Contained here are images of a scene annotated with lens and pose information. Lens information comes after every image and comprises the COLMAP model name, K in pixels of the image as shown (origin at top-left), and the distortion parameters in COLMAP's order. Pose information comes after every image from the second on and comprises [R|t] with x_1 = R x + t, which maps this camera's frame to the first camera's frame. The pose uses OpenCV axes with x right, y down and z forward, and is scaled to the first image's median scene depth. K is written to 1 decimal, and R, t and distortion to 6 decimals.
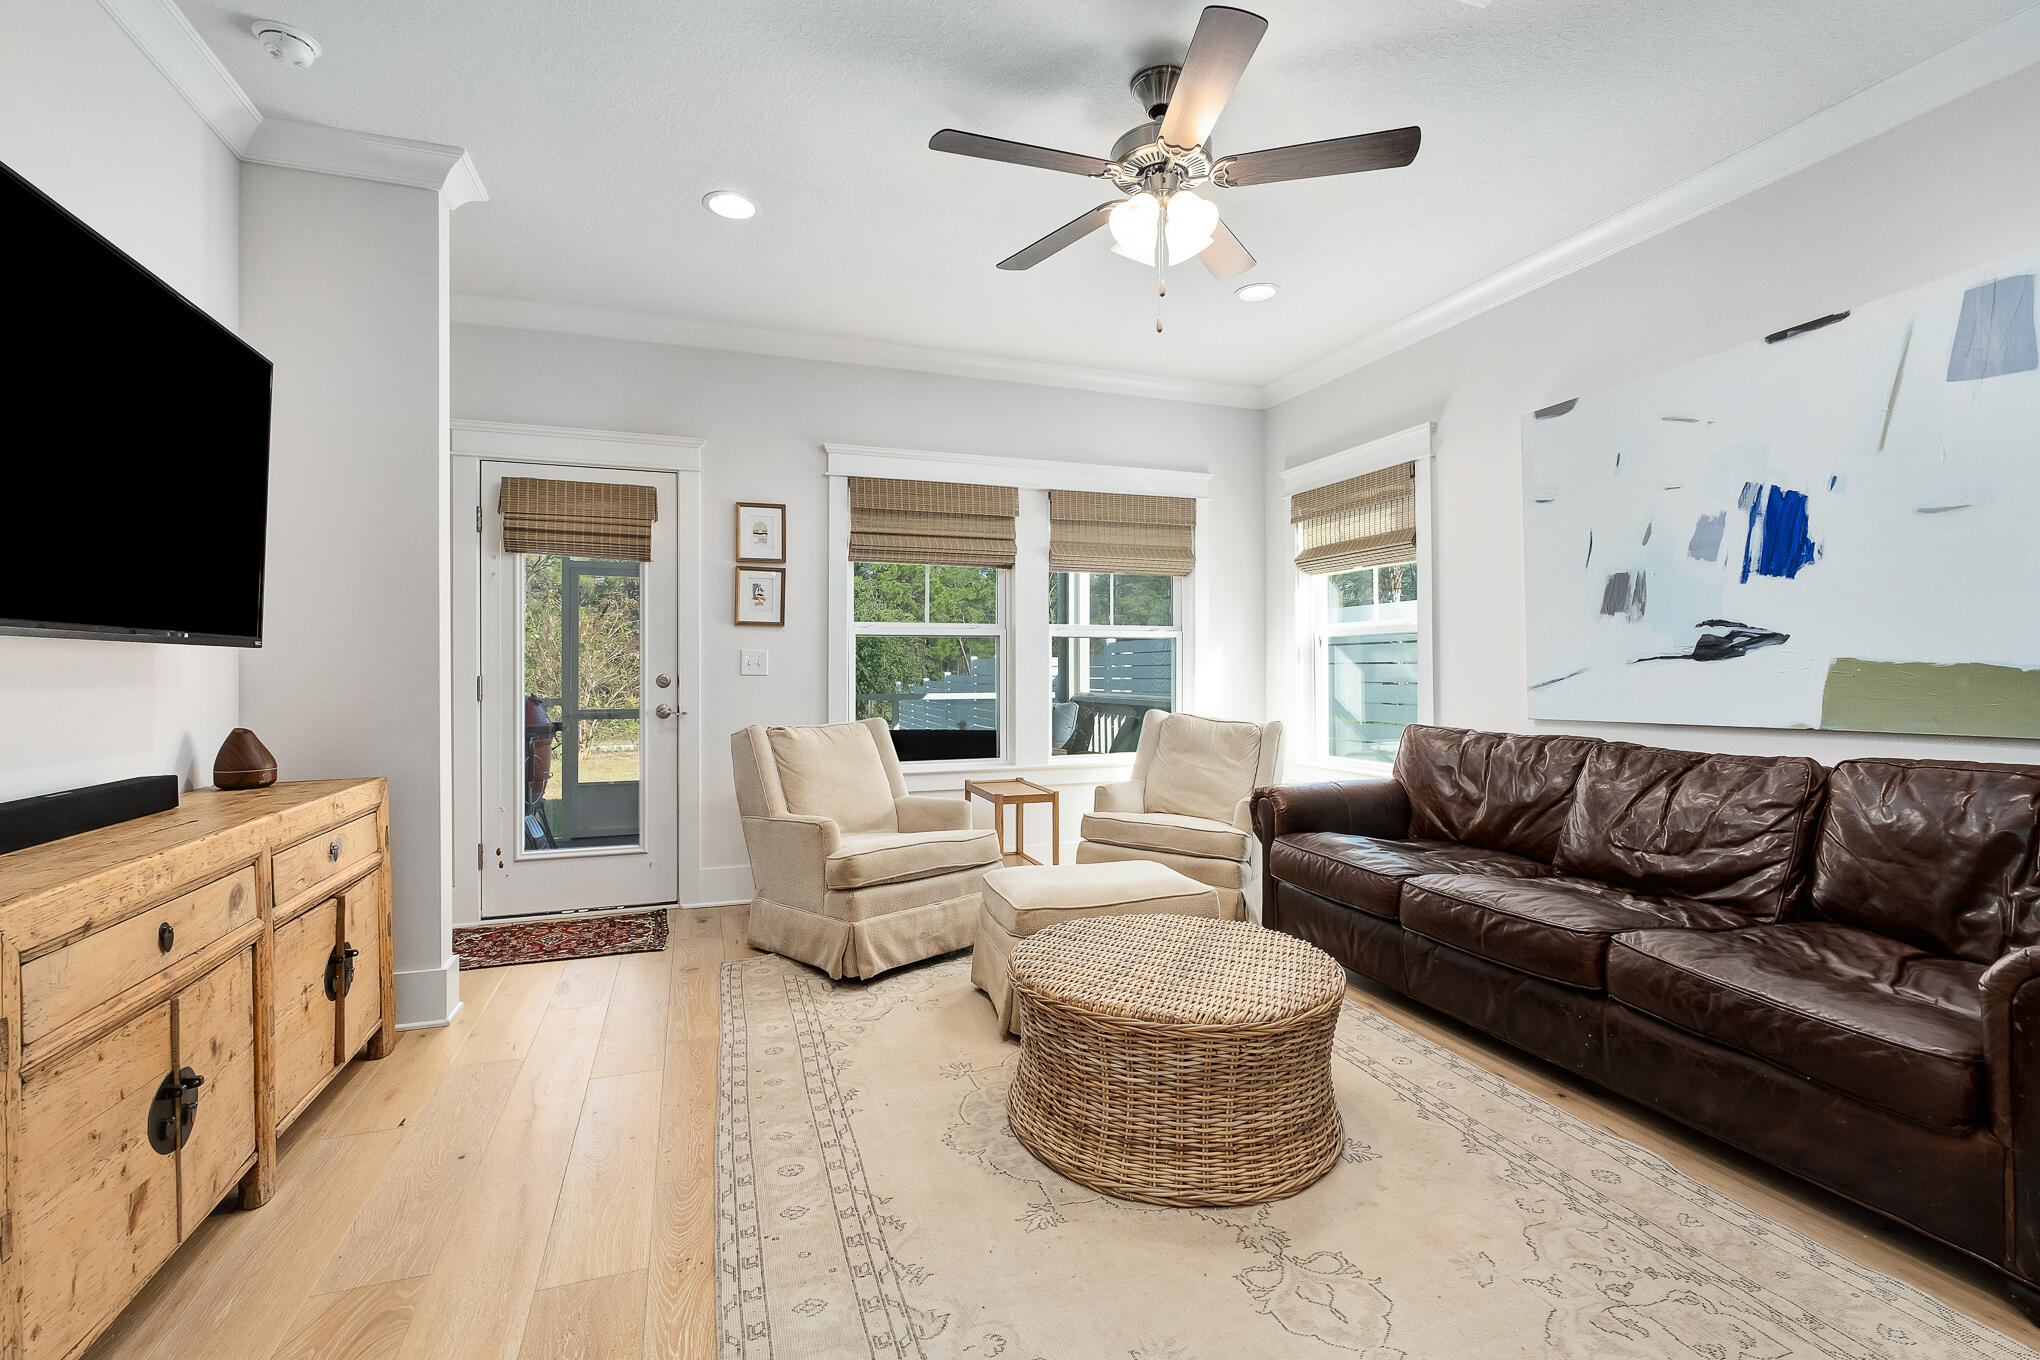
lens RADIAL K [[905.6, 0, 1013.9], [0, 905.6, 663.2], [0, 0, 1]] dist [-0.003963, -0.000243]
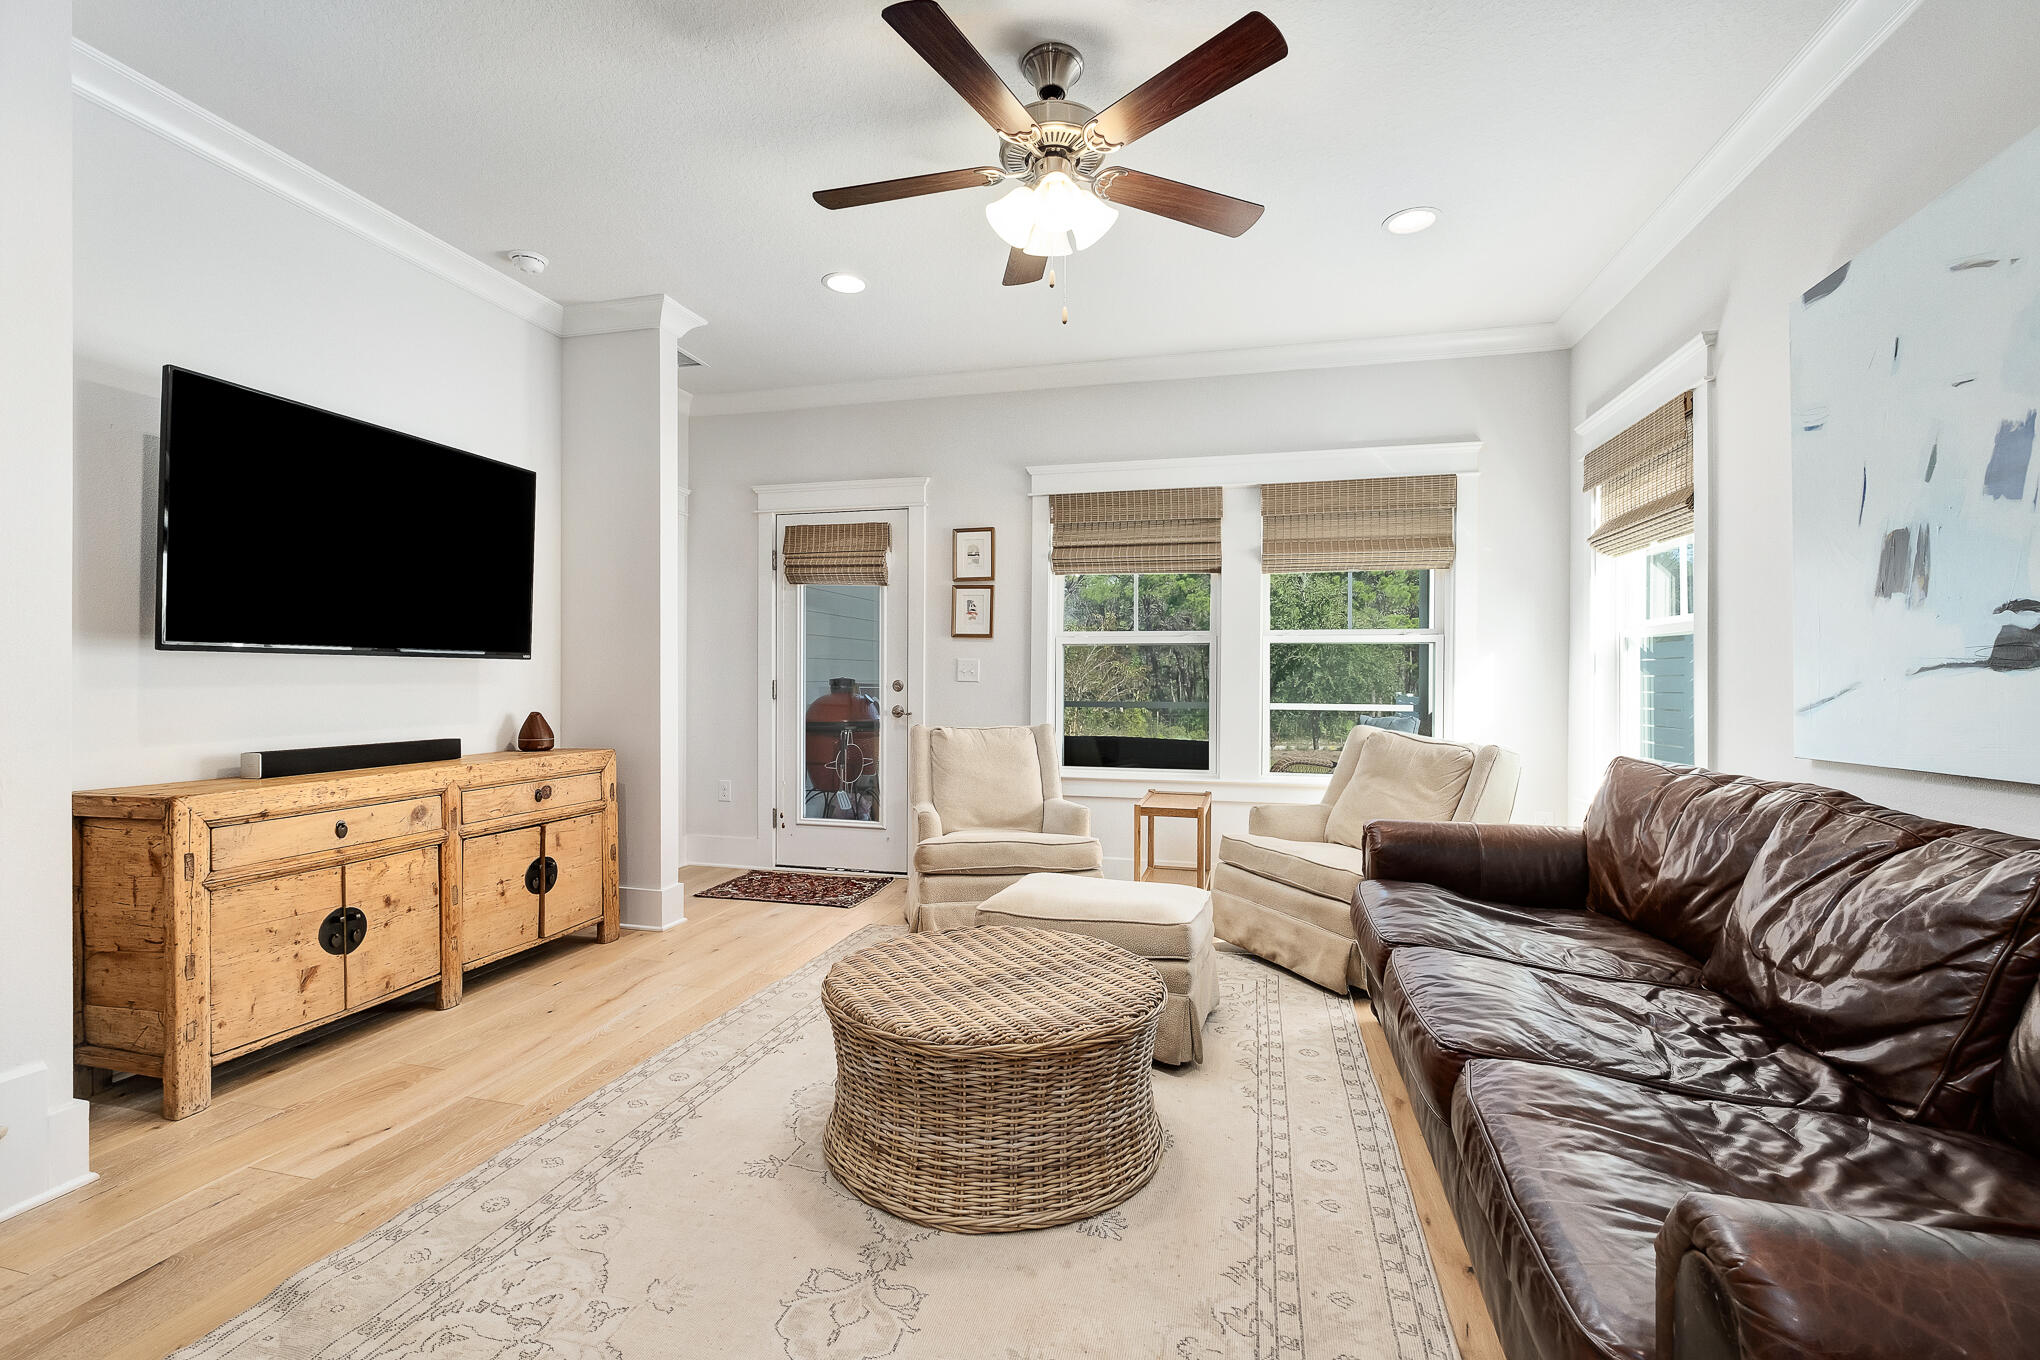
lens RADIAL K [[891.5, 0, 1008.8], [0, 891.5, 675.0], [0, 0, 1]] dist [-0.003464, -0.000006]
pose [[0.828786, 0.005517, -0.559539, 0.452372], [-0.003339, 0.999982, 0.004914, -0.000382], [0.559556, -0.002205, 0.828789, 0.132532]]
